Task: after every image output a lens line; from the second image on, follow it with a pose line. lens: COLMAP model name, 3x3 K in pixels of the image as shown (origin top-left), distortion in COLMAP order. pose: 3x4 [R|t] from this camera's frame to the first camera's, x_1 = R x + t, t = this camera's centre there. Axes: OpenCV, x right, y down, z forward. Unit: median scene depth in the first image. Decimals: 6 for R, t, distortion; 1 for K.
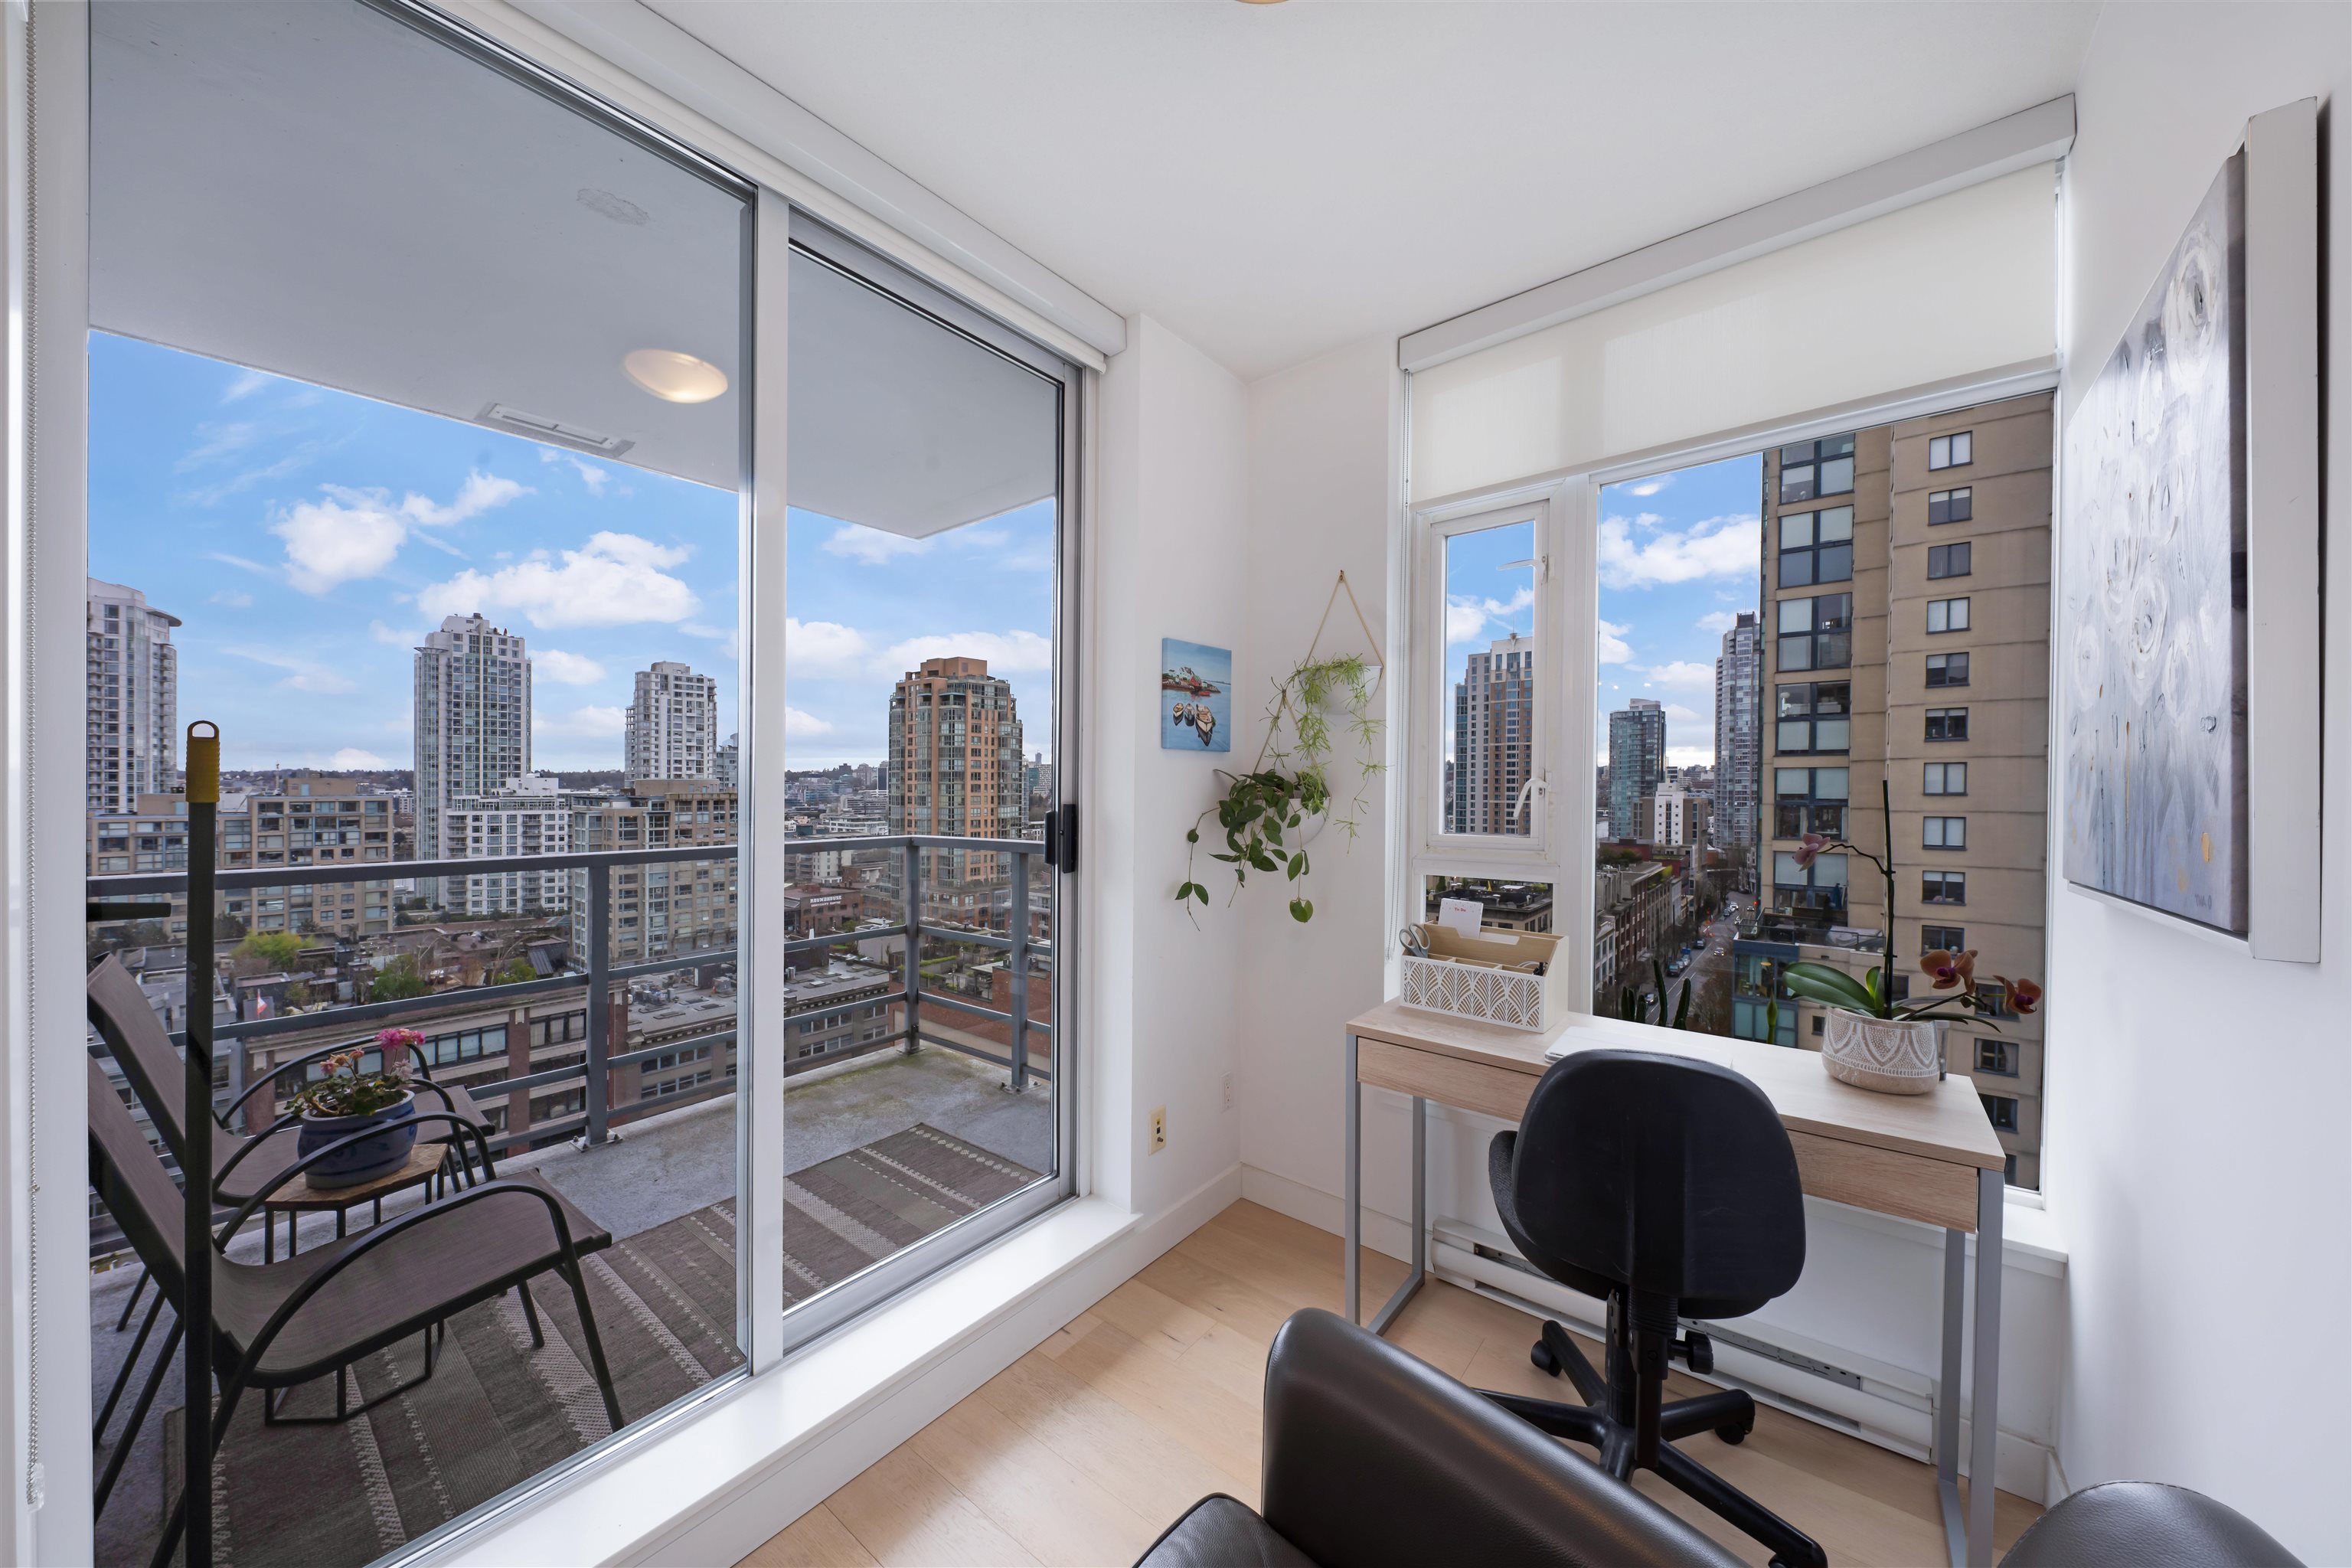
lens RADIAL K [[825.0, 0, 1165.2], [0, 825.0, 778.7], [0, 0, 1]] dist [0.008265, -0.003080]
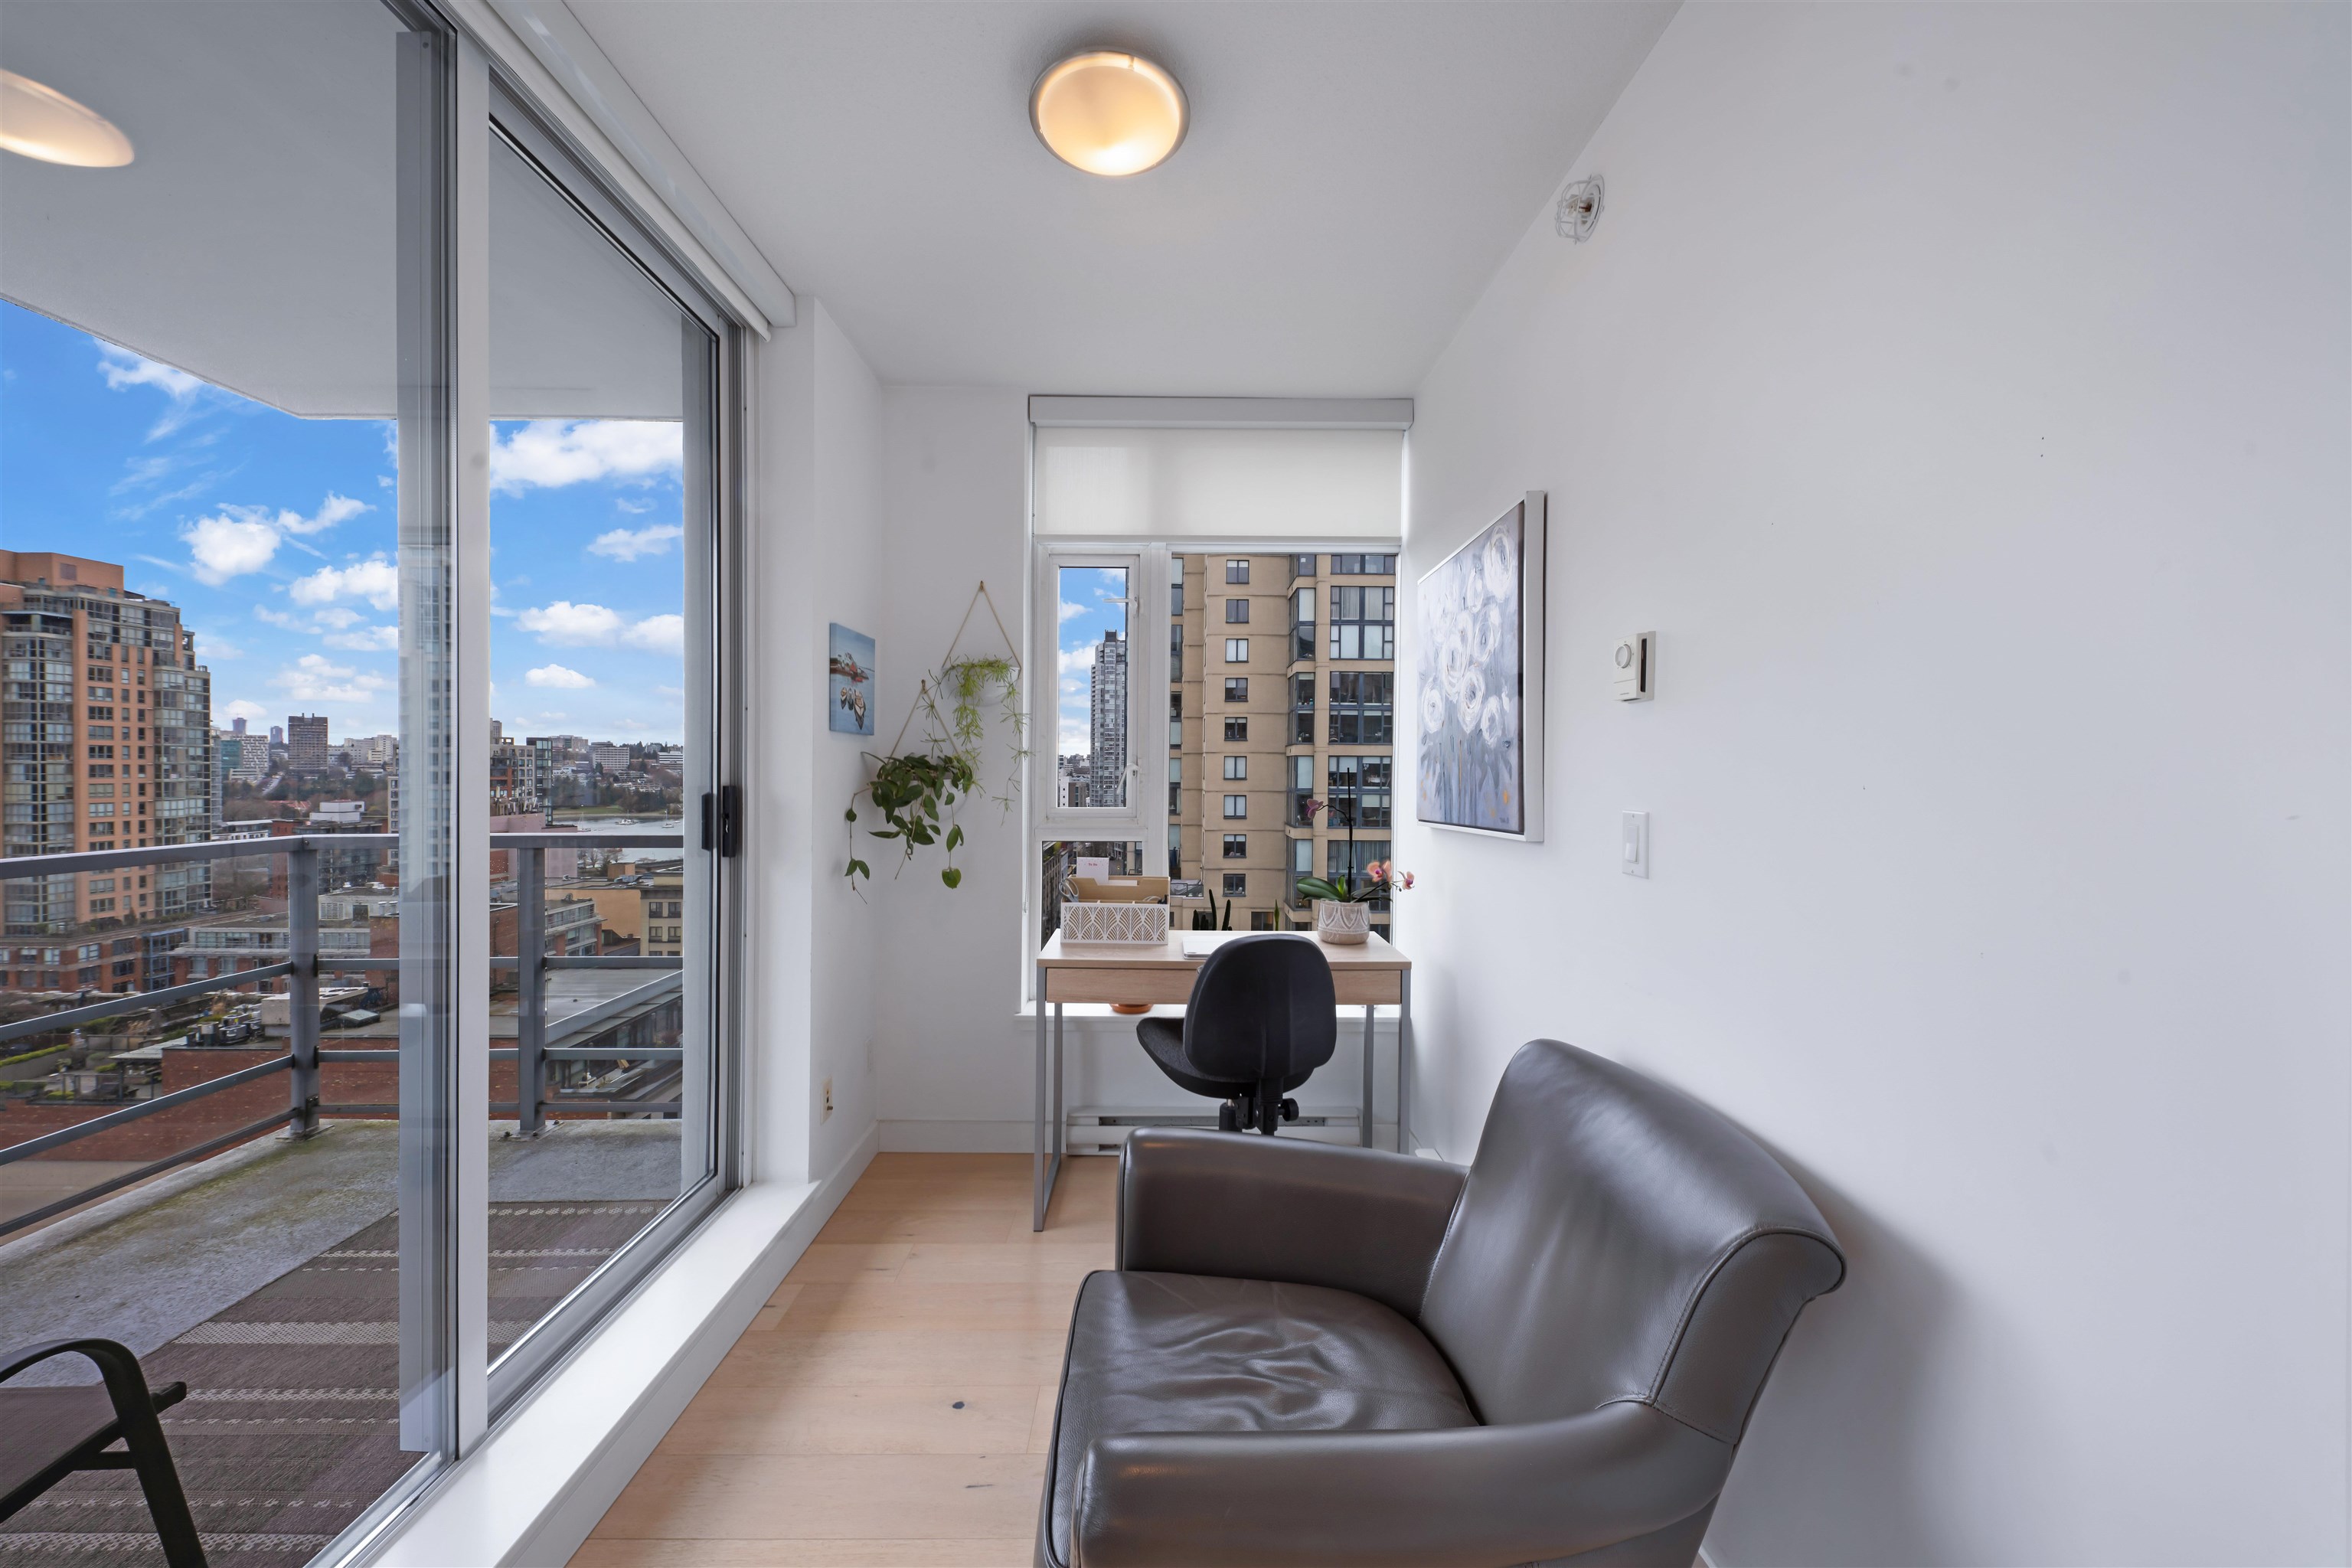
lens RADIAL K [[825.0, 0, 1192.6], [0, 825.0, 779.8], [0, 0, 1]] dist [0.008265, -0.003080]
pose [[0.762691, -0.002303, 0.646758, -0.316662], [-0.010184, 0.999827, 0.015569, 0.003835], [-0.646682, -0.018461, 0.762536, -0.075846]]
